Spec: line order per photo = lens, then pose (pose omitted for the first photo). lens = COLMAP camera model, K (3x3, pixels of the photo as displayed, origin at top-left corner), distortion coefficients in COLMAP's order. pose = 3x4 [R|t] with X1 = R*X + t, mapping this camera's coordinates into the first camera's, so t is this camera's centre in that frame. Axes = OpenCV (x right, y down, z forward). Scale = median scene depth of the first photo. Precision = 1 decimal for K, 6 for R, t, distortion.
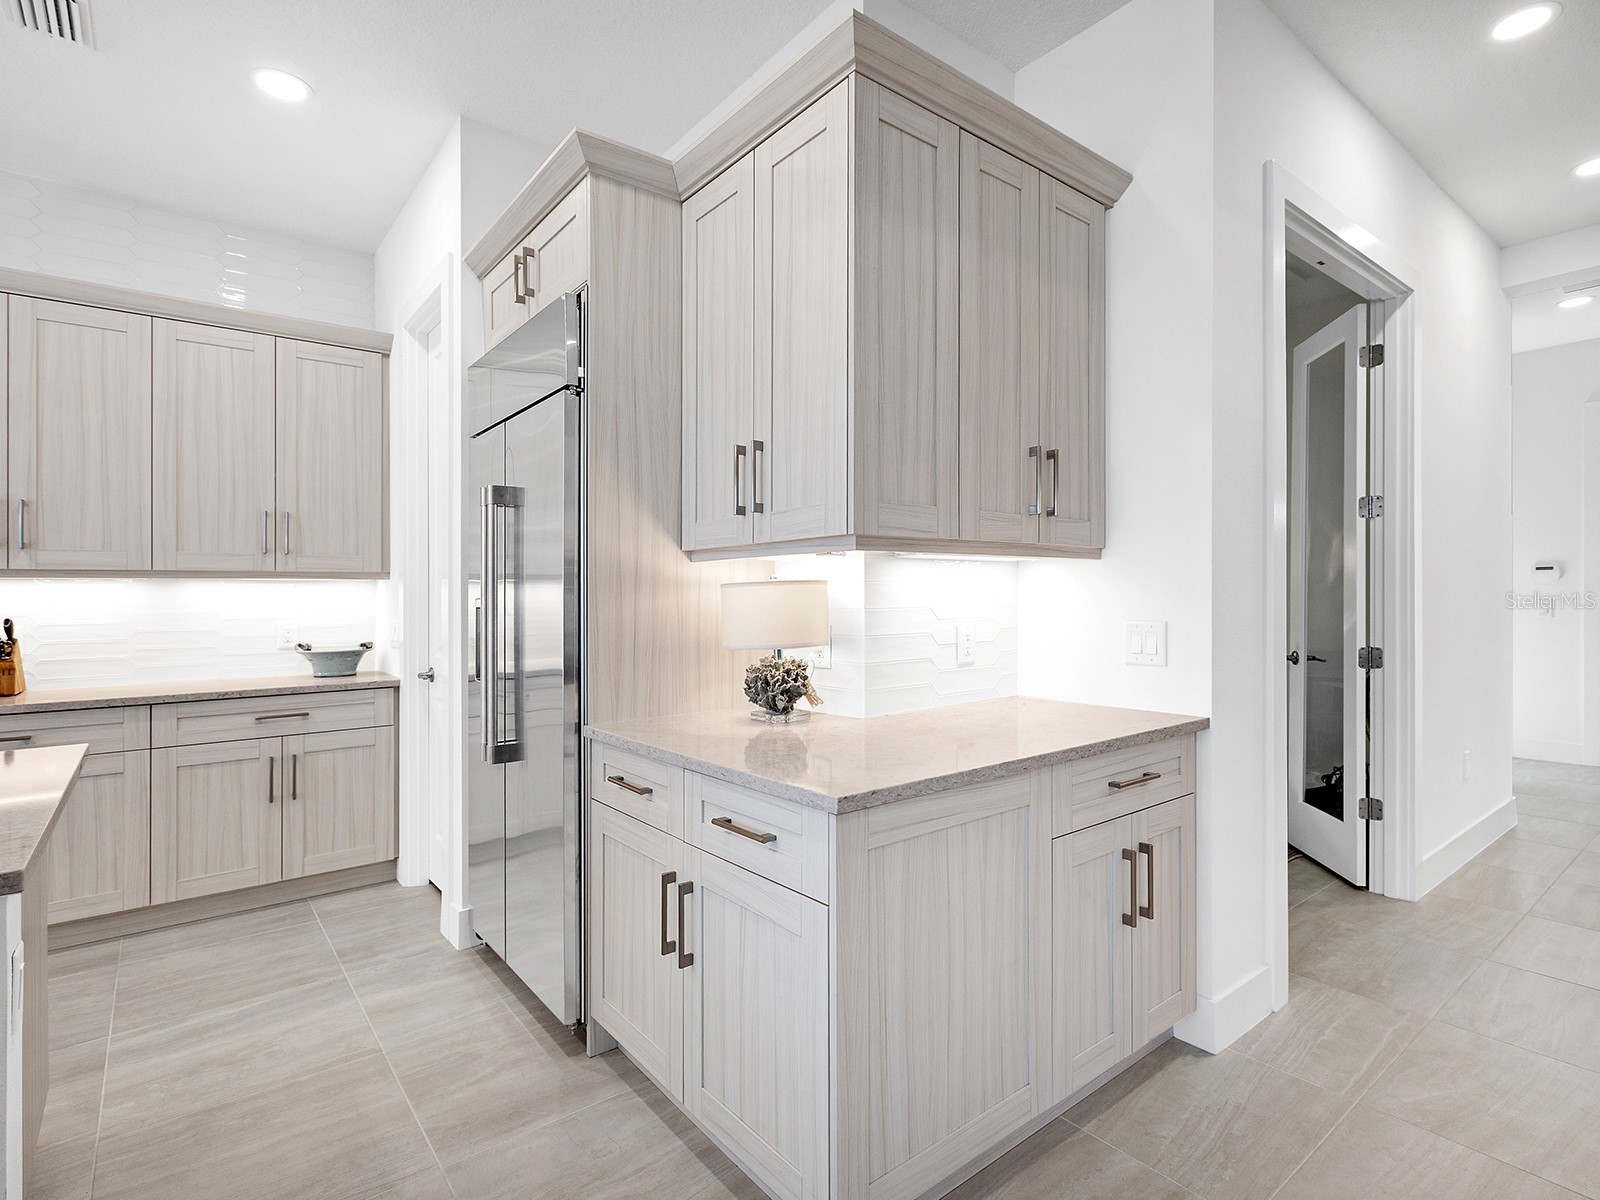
lens RADIAL K [[810.8, 0, 814.1], [0, 810.8, 600.8], [0, 0, 1]] dist [-0.000916, -0.000195]
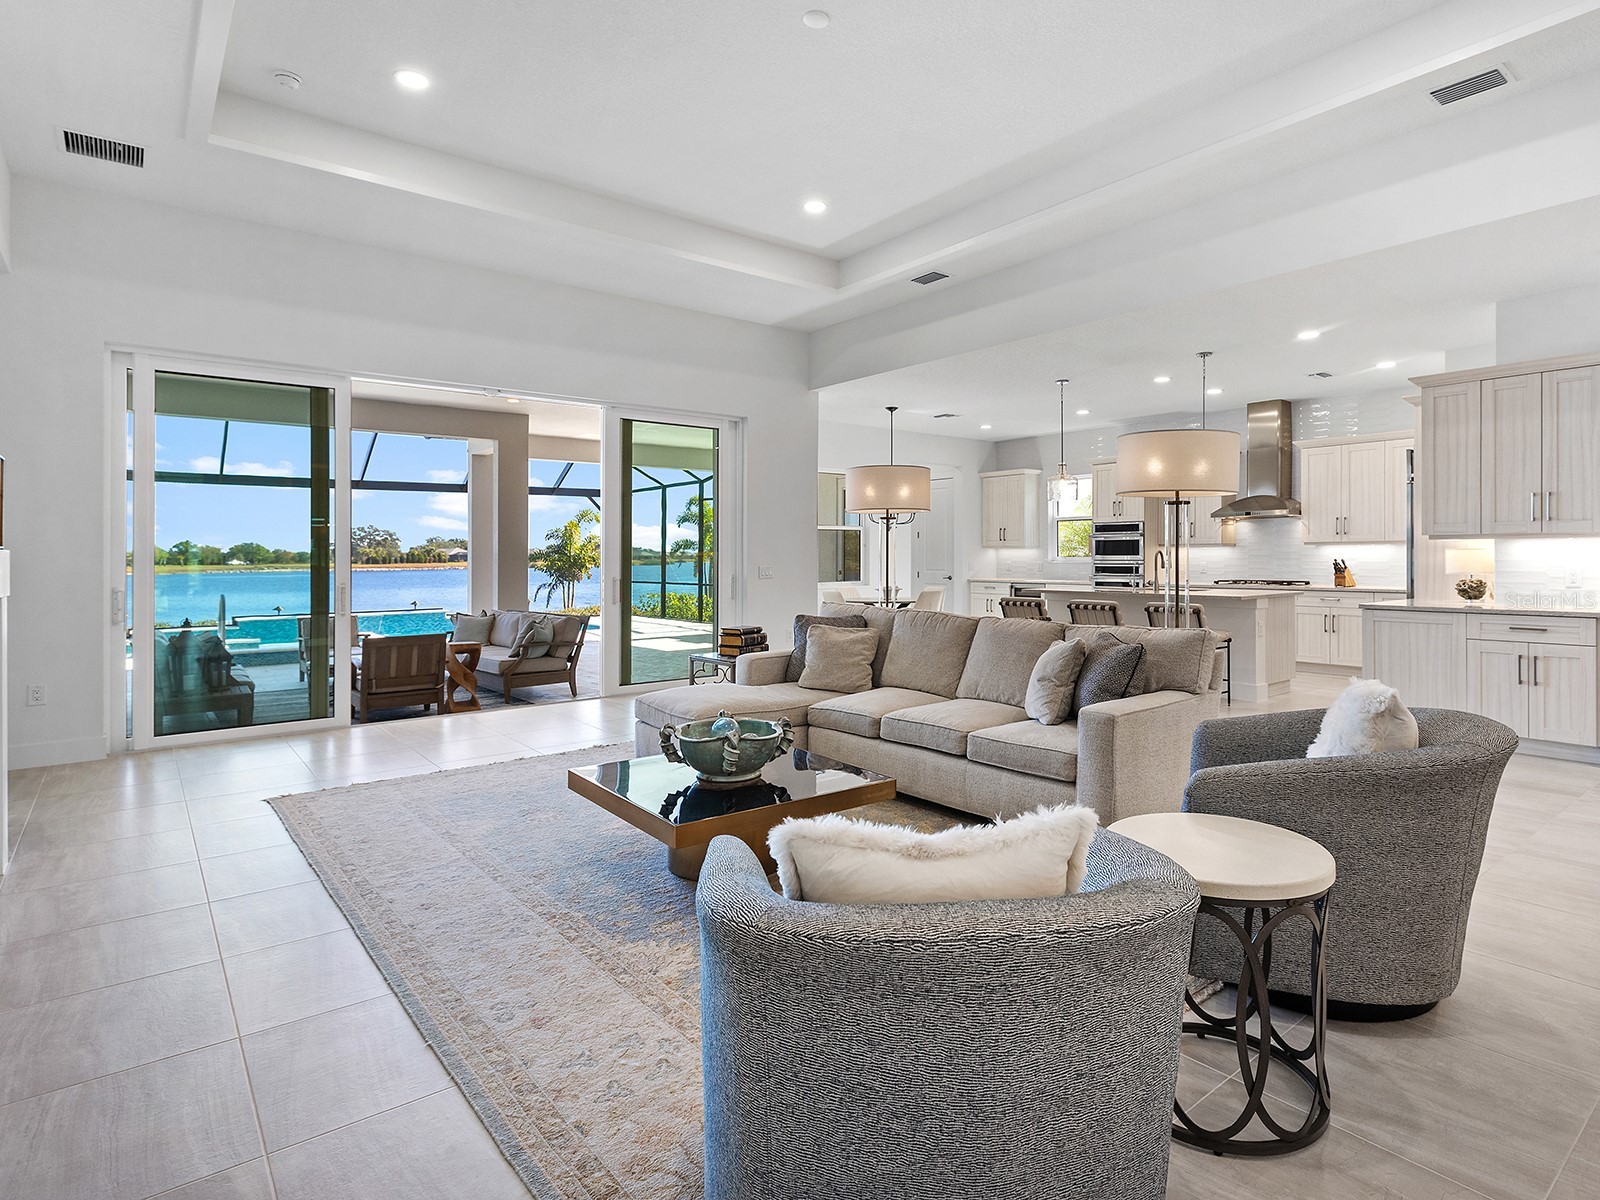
lens RADIAL K [[866.9, 0, 870.3], [0, 866.9, 546.8], [0, 0, 1]] dist [-0.000016, 0.001008]
pose [[0.025176, 0.000528, -0.999683, 2.317333], [0.000608, 1.000000, 0.000543, -0.027623], [0.999683, -0.000622, 0.025176, -0.844952]]
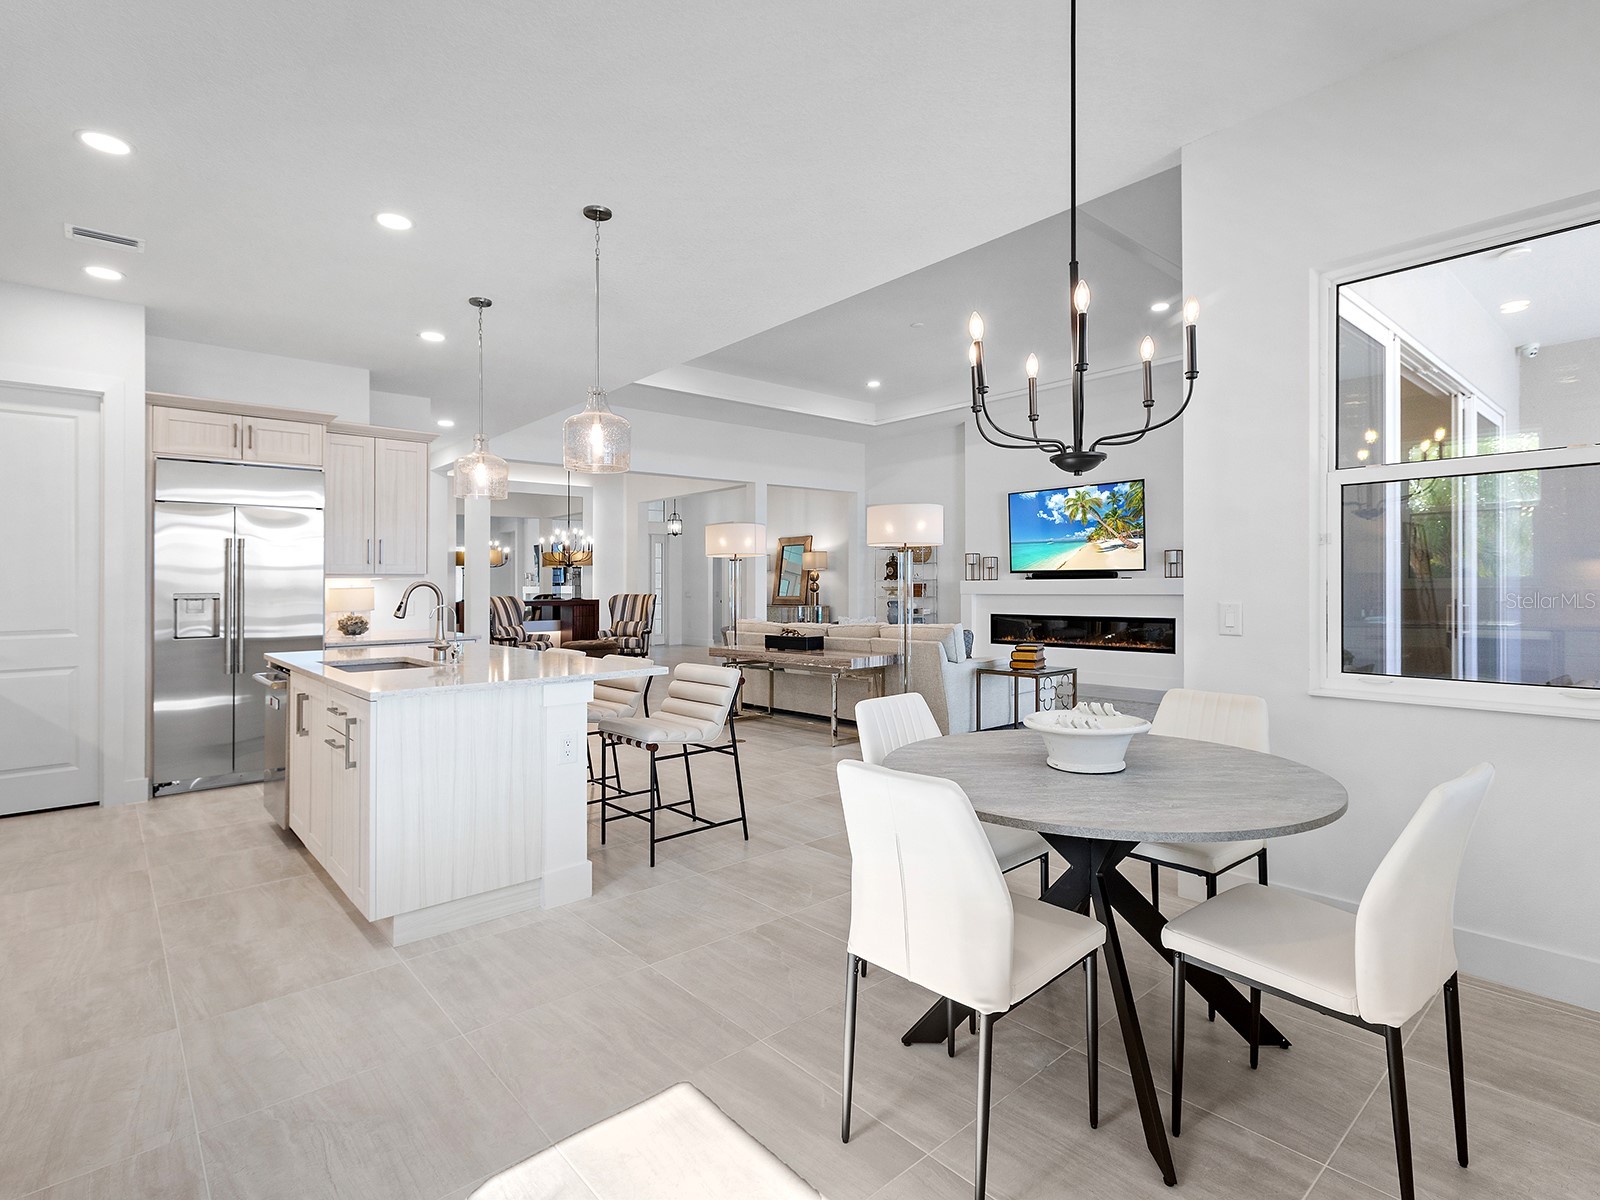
lens RADIAL K [[796.9, 0, 811.4], [0, 796.9, 587.6], [0, 0, 1]] dist [-0.003714, -0.000495]
pose [[-0.048236, 0.010347, 0.998782, -2.399044], [0.015544, 0.999833, -0.009607, 0.025527], [-0.998715, 0.015061, -0.048389, -0.337943]]
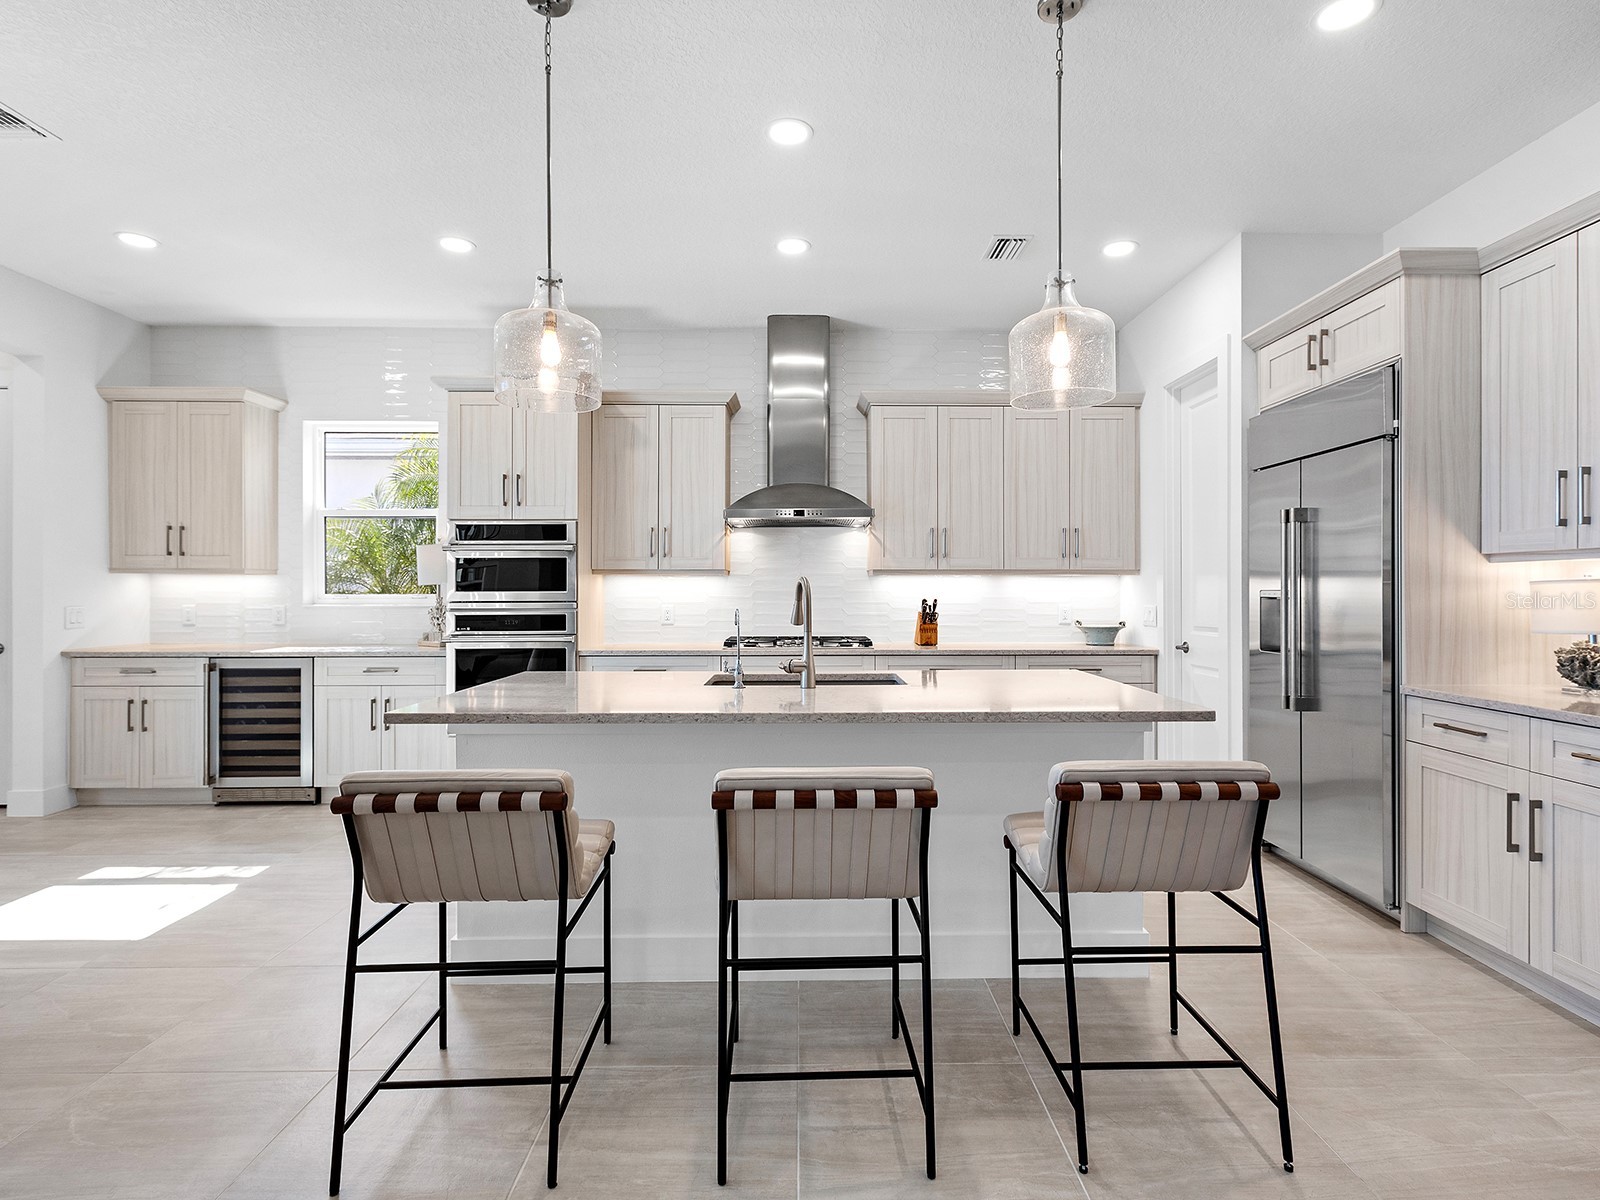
lens RADIAL K [[812.1, 0, 811.8], [0, 812.1, 583.1], [0, 0, 1]] dist [-0.001633, -0.000880]
pose [[0.791120, 0.004962, -0.611641, -0.196670], [-0.010970, 0.999921, -0.006077, 0.001954], [0.611563, 0.011517, 0.791112, -0.566039]]
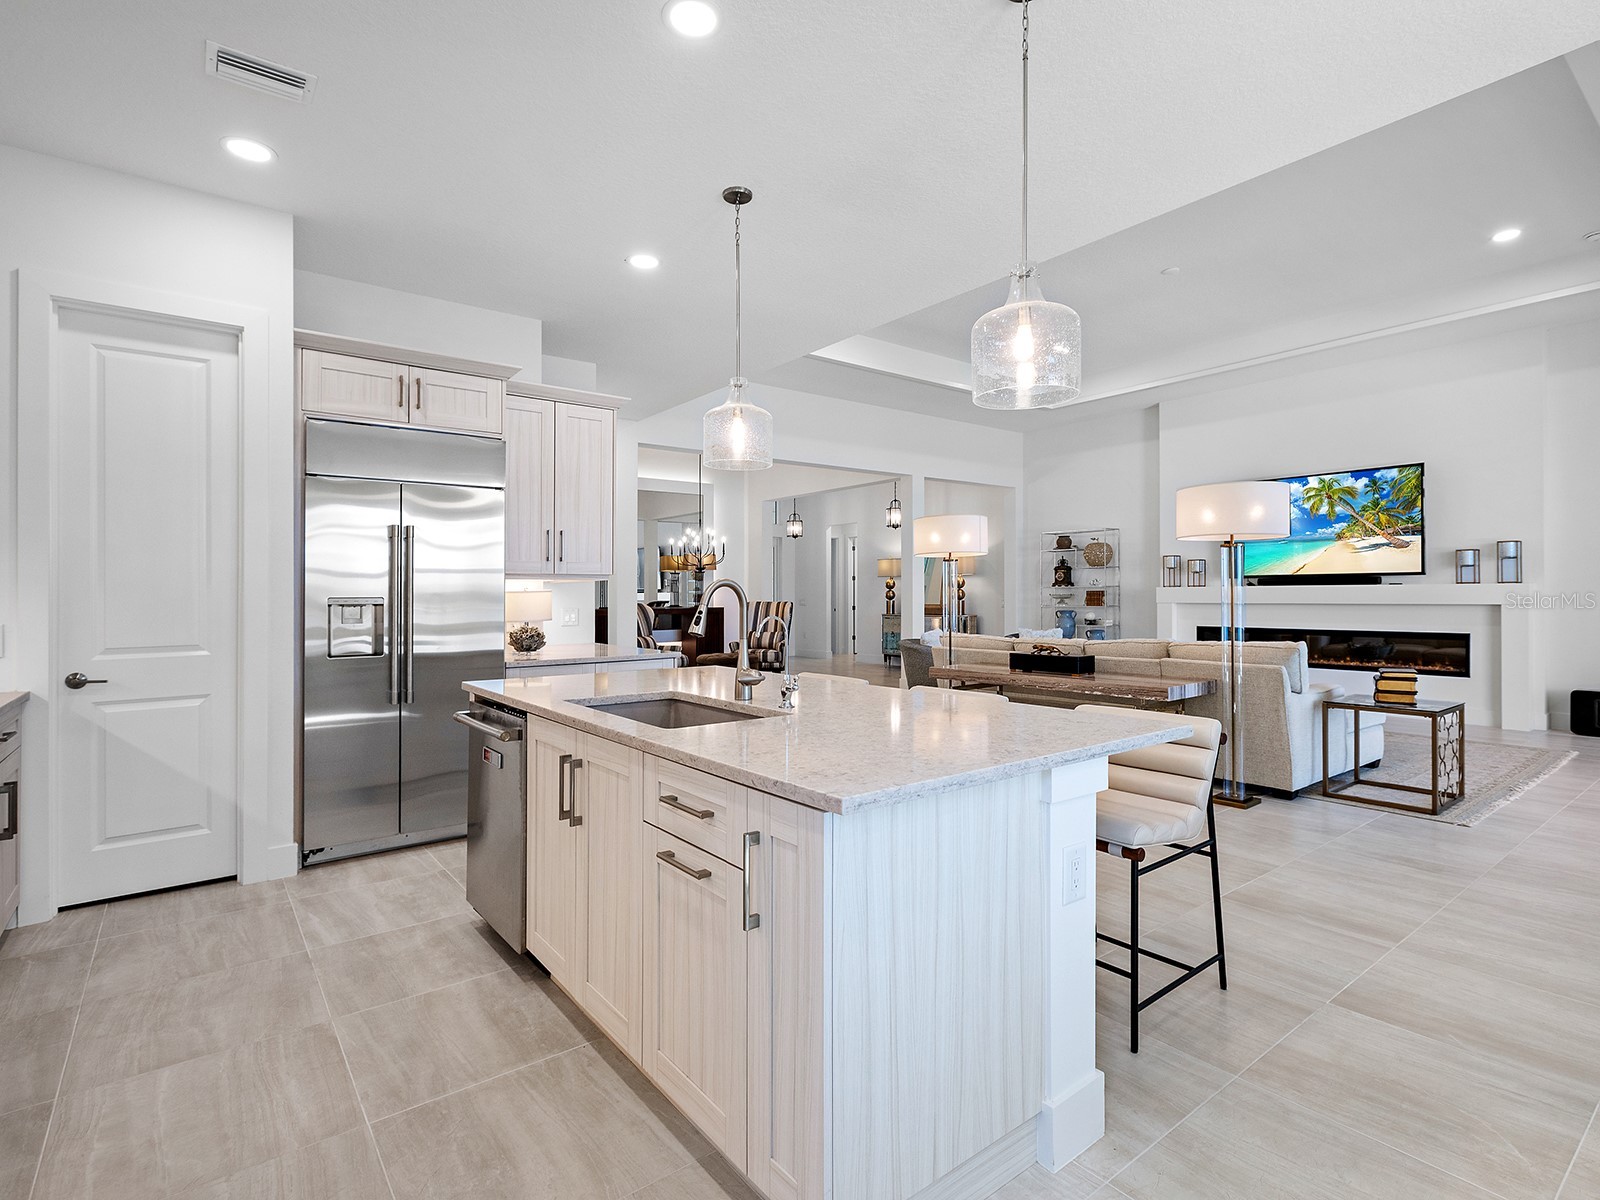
lens RADIAL K [[796.9, 0, 807.9], [0, 796.9, 598.3], [0, 0, 1]] dist [0.003072, -0.001676]
pose [[0.023240, 0.007304, 0.999703, -1.855069], [0.011859, 0.999901, -0.007581, 0.019832], [-0.999660, 0.012032, 0.023151, 0.186009]]
